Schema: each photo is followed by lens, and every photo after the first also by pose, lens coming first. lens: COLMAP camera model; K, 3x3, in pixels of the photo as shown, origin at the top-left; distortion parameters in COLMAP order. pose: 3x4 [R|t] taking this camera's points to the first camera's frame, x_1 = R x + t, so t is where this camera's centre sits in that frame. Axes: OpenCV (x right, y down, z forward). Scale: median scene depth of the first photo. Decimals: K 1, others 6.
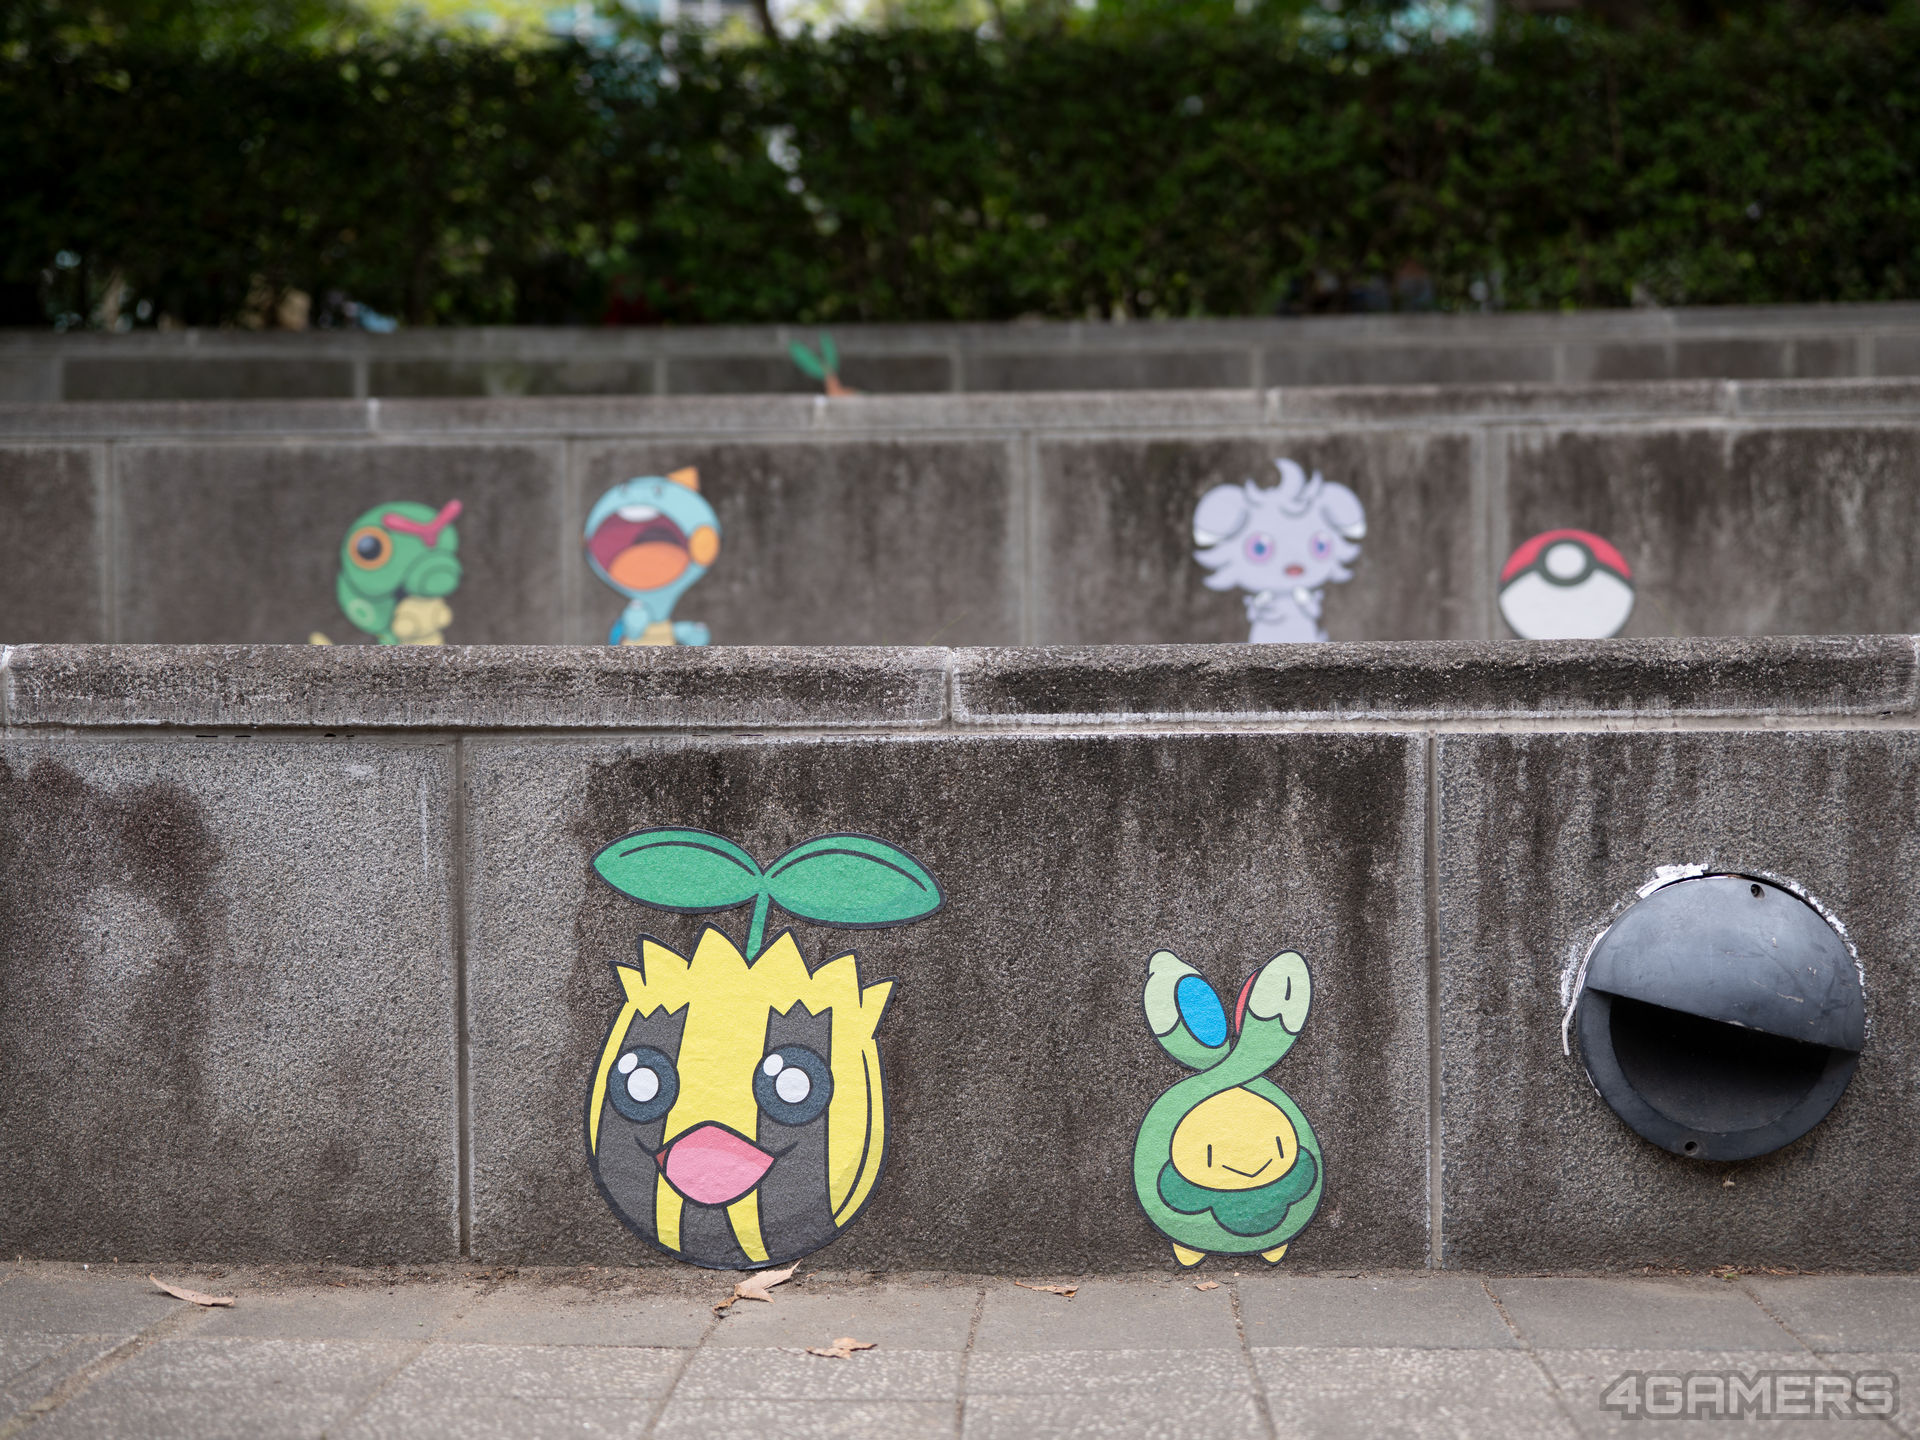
lens RADIAL K [[1951.6, 0, 960.0], [0, 1951.6, 720.0], [0, 0, 1]] dist [0.005180, -0.023507]
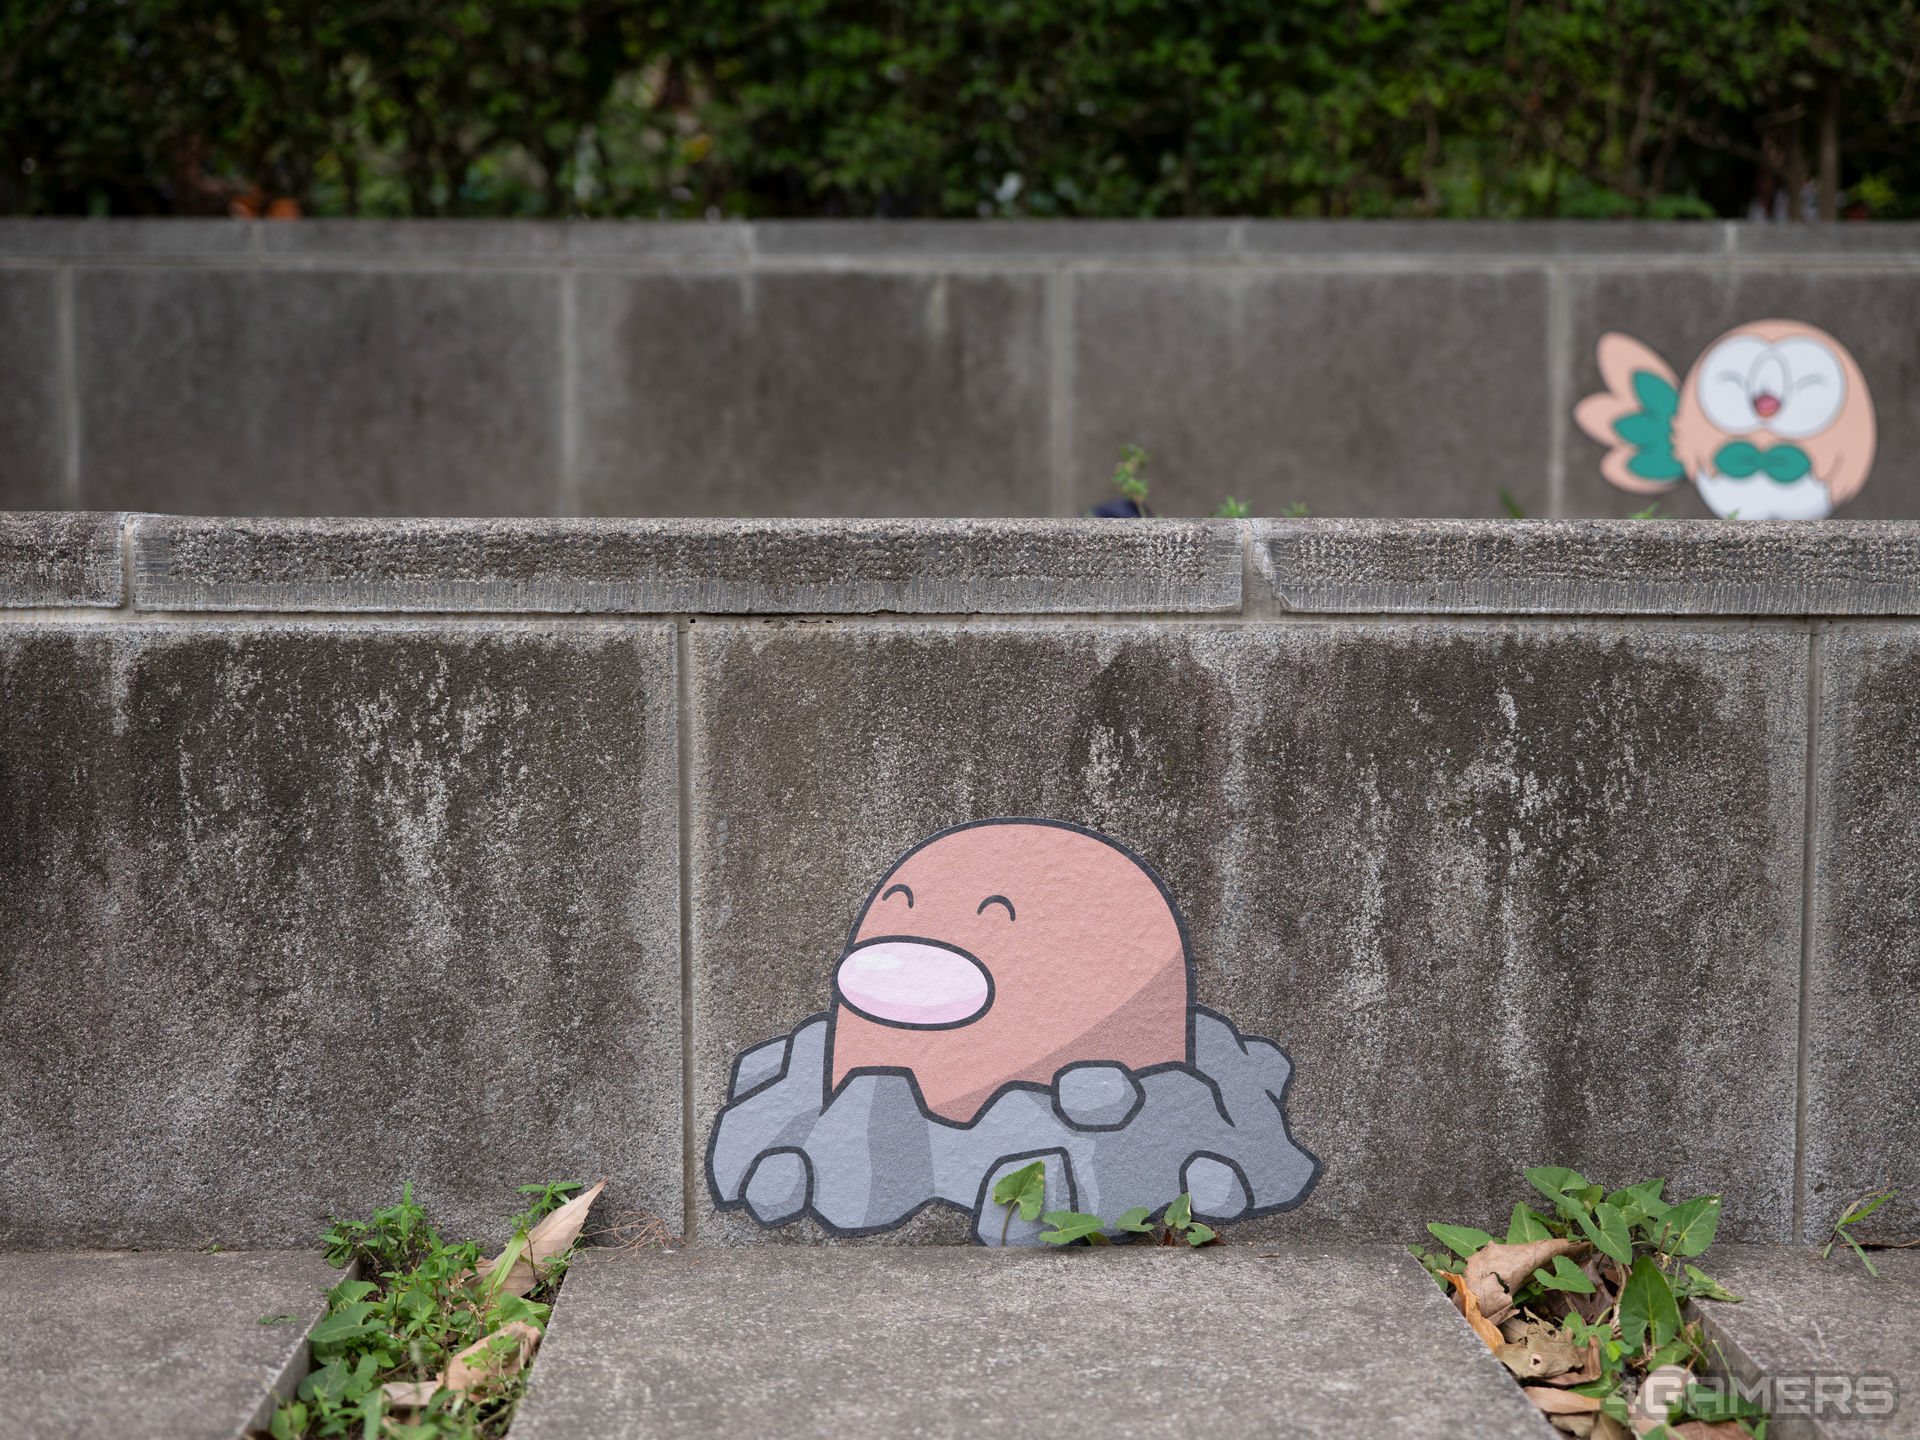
lens RADIAL K [[1951.6, 0, 960.0], [0, 1951.6, 720.0], [0, 0, 1]] dist [0.005180, -0.023507]
pose [[0.996766, 0.005141, 0.080199, 0.527663], [-0.011930, 0.996360, 0.084404, -0.165869], [-0.079473, -0.085087, 0.993199, 0.575517]]
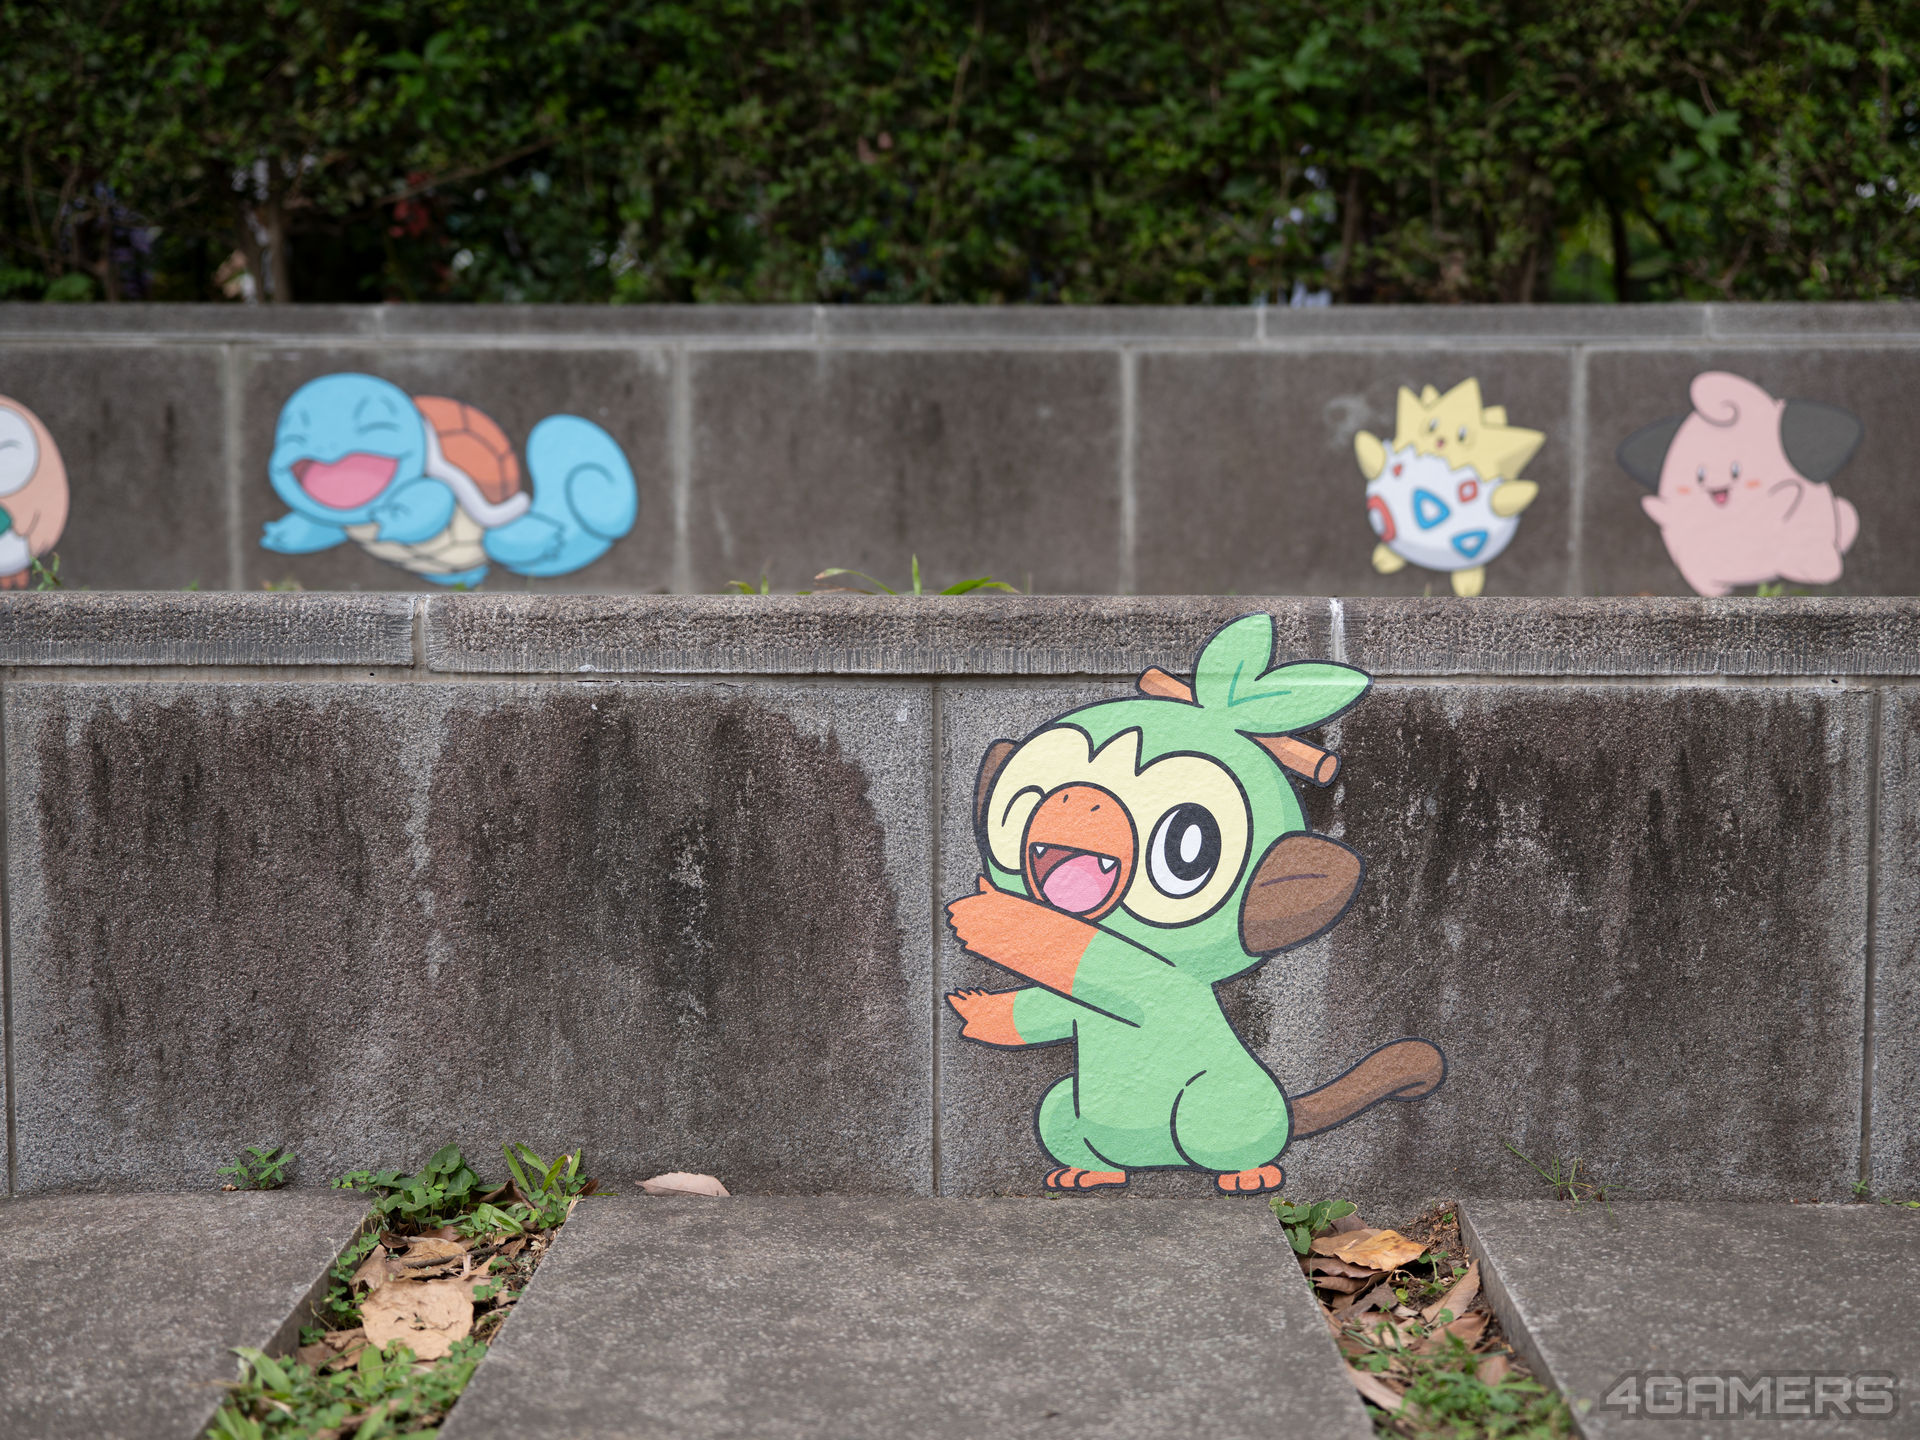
lens RADIAL K [[1976.4, 0, 960.0], [0, 1976.4, 720.0], [0, 0, 1]] dist [0.003299, -0.022630]
pose [[0.987633, -0.000519, 0.156781, 1.205871], [-0.008151, 0.998472, 0.054656, -0.169388], [-0.156570, -0.055258, 0.986120, 0.404682]]
